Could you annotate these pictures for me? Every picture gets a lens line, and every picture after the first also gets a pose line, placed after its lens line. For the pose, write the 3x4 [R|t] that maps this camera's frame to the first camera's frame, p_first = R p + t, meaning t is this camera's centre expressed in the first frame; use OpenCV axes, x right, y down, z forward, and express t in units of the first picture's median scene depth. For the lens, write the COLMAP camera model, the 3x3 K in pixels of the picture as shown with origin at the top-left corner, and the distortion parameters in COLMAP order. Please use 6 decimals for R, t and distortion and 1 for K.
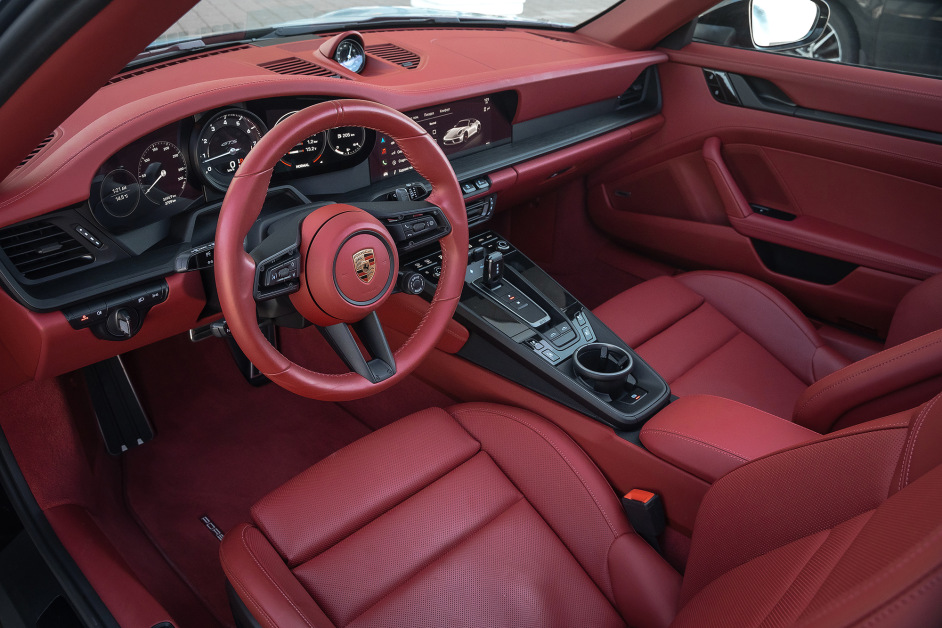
lens RADIAL K [[751.3, 0, 445.7], [0, 751.3, 317.1], [0, 0, 1]] dist [-0.106965, 0.035890]
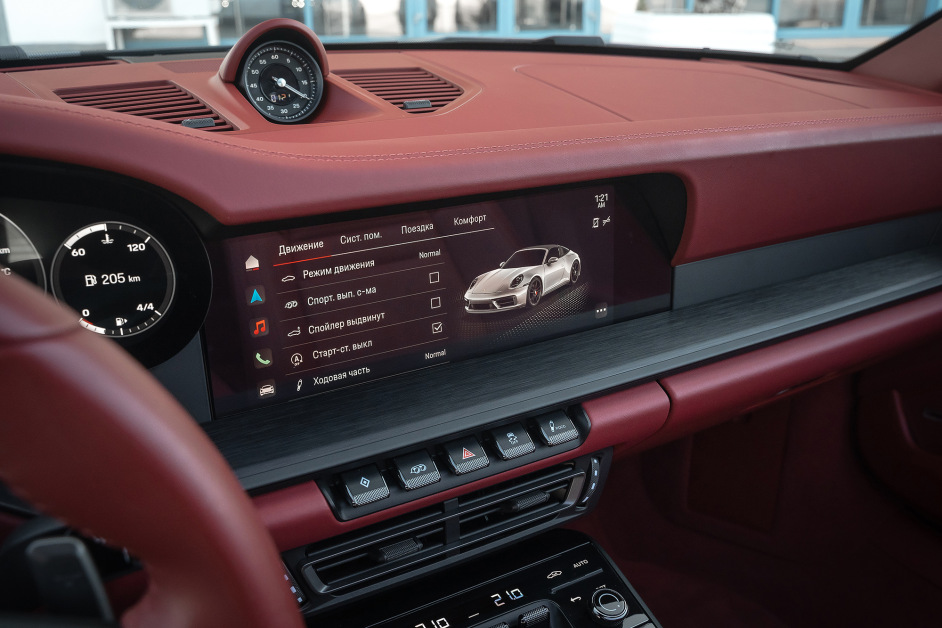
lens RADIAL K [[890.7, 0, 453.3], [0, 890.7, 311.3], [0, 0, 1]] dist [-0.040740, 0.000000]
pose [[0.970597, 0.074761, -0.228804, 0.102787], [-0.110261, 0.983043, -0.146526, -0.185810], [0.213970, 0.167446, 0.962382, 0.644918]]
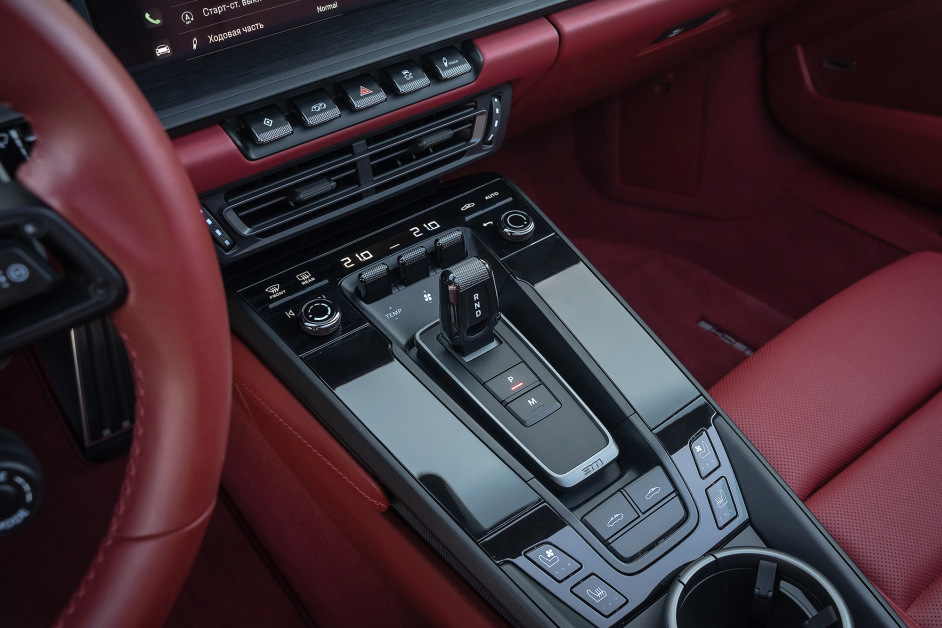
lens RADIAL K [[908.6, 0, 540.1], [0, 908.6, 265.7], [0, 0, 1]] dist [-0.083338, 0.000000]
pose [[0.996000, 0.001695, -0.089332, 0.148780], [0.005063, 0.997143, 0.075372, -0.125050], [0.089205, -0.075523, 0.993146, 0.611356]]
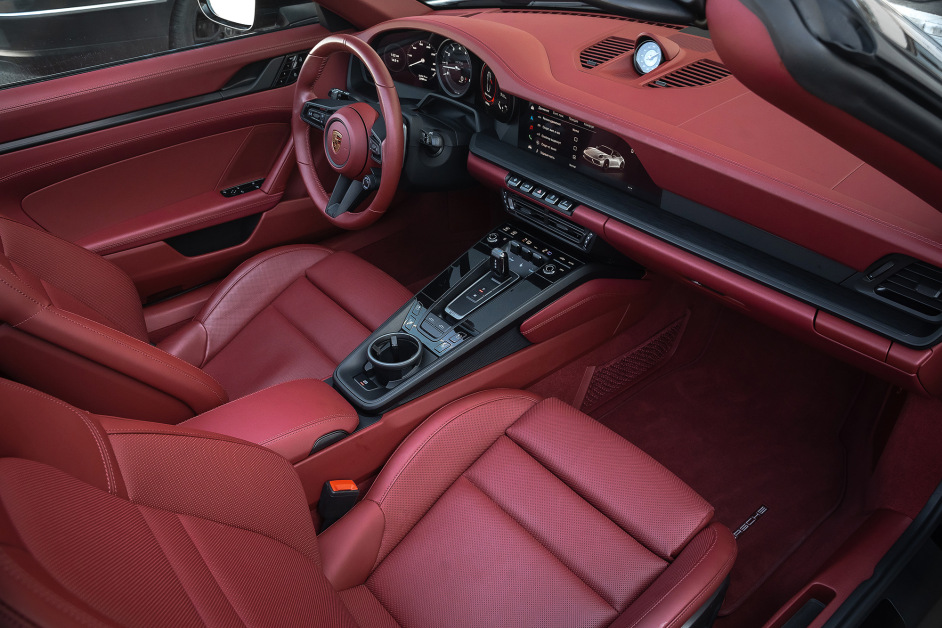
lens RADIAL K [[751.3, 0, 487.1], [0, 751.3, 284.8], [0, 0, 1]] dist [-0.106965, 0.035890]
pose [[-0.060327, 0.541396, -0.838601, 1.048866], [-0.479810, 0.720977, 0.499975, -0.610722], [0.875296, 0.432531, 0.216272, 0.830921]]
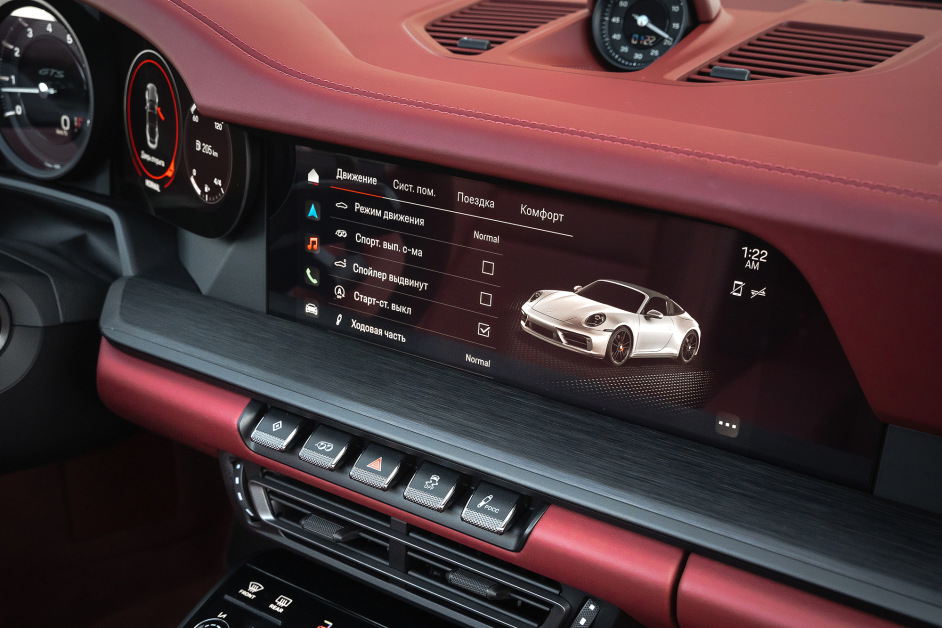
lens RADIAL K [[1041.0, 0, 470.1], [0, 1041.0, 316.6], [0, 0, 1]] dist [0.022767, 0.000000]
pose [[0.239606, 0.371292, -0.897068, 0.388288], [-0.506095, 0.836281, 0.210955, -0.344306], [0.828527, 0.403456, 0.388287, 0.924665]]
